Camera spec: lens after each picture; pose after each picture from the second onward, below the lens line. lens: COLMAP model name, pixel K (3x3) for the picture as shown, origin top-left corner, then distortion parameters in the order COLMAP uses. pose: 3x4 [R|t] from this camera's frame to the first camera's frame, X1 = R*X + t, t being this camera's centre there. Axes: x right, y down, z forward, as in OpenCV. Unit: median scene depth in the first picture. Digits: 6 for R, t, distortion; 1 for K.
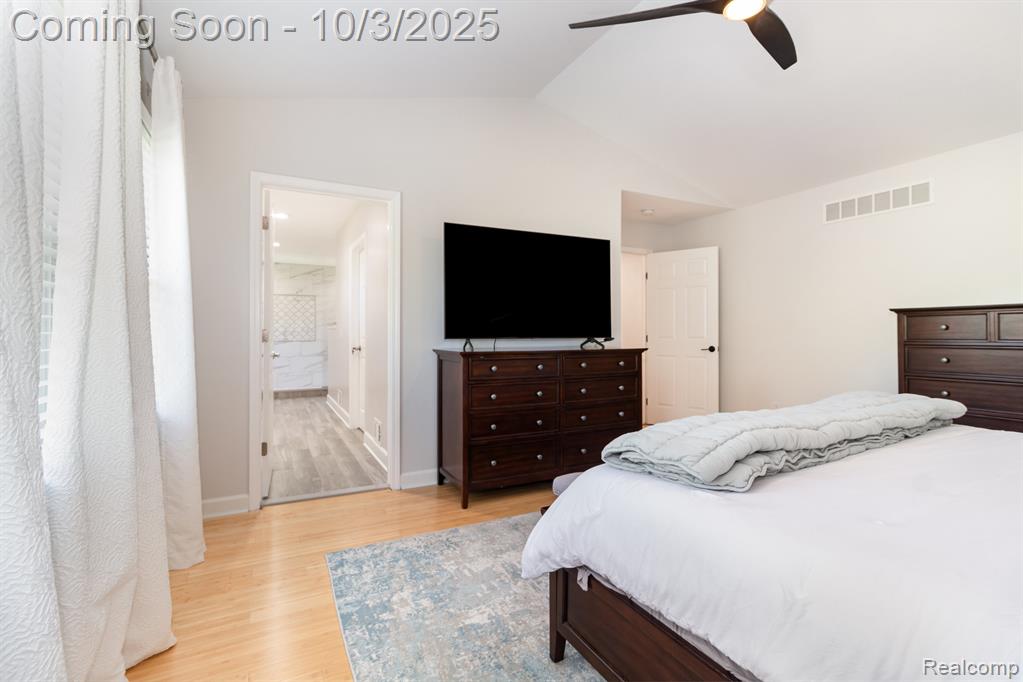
lens RADIAL K [[473.5, 0, 515.1], [0, 473.5, 337.1], [0, 0, 1]] dist [0.004164, 0.000424]
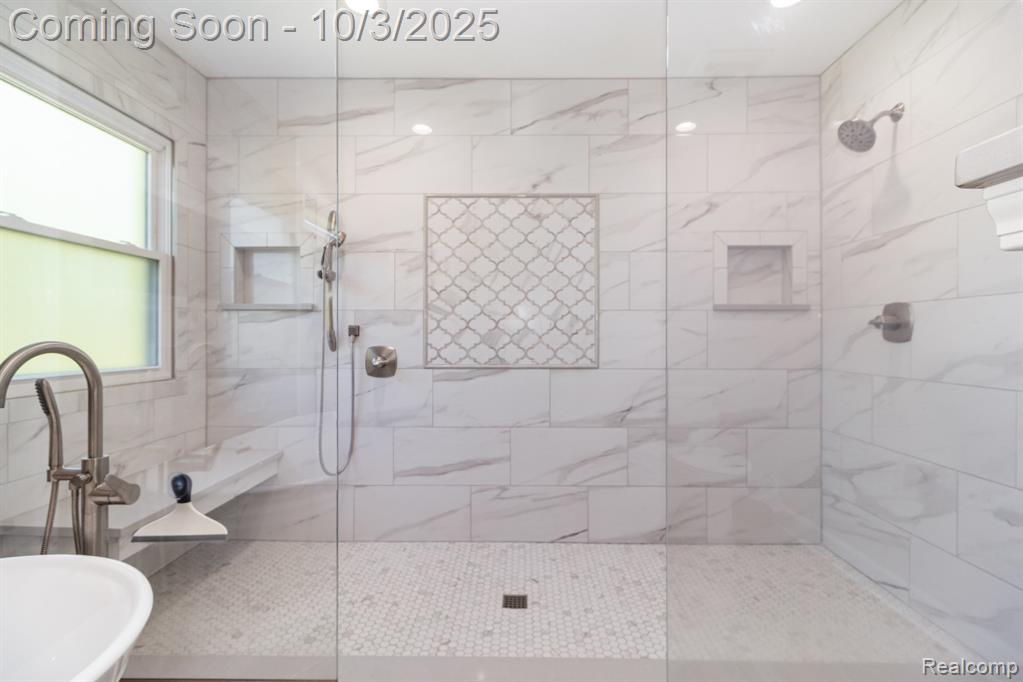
lens RADIAL K [[473.5, 0, 511.9], [0, 473.5, 339.6], [0, 0, 1]] dist [0.004164, 0.000424]
pose [[0.881665, -0.002204, -0.471871, -0.343045], [0.001311, 0.999997, -0.002220, -0.006964], [0.471874, 0.001339, 0.881665, 0.753050]]
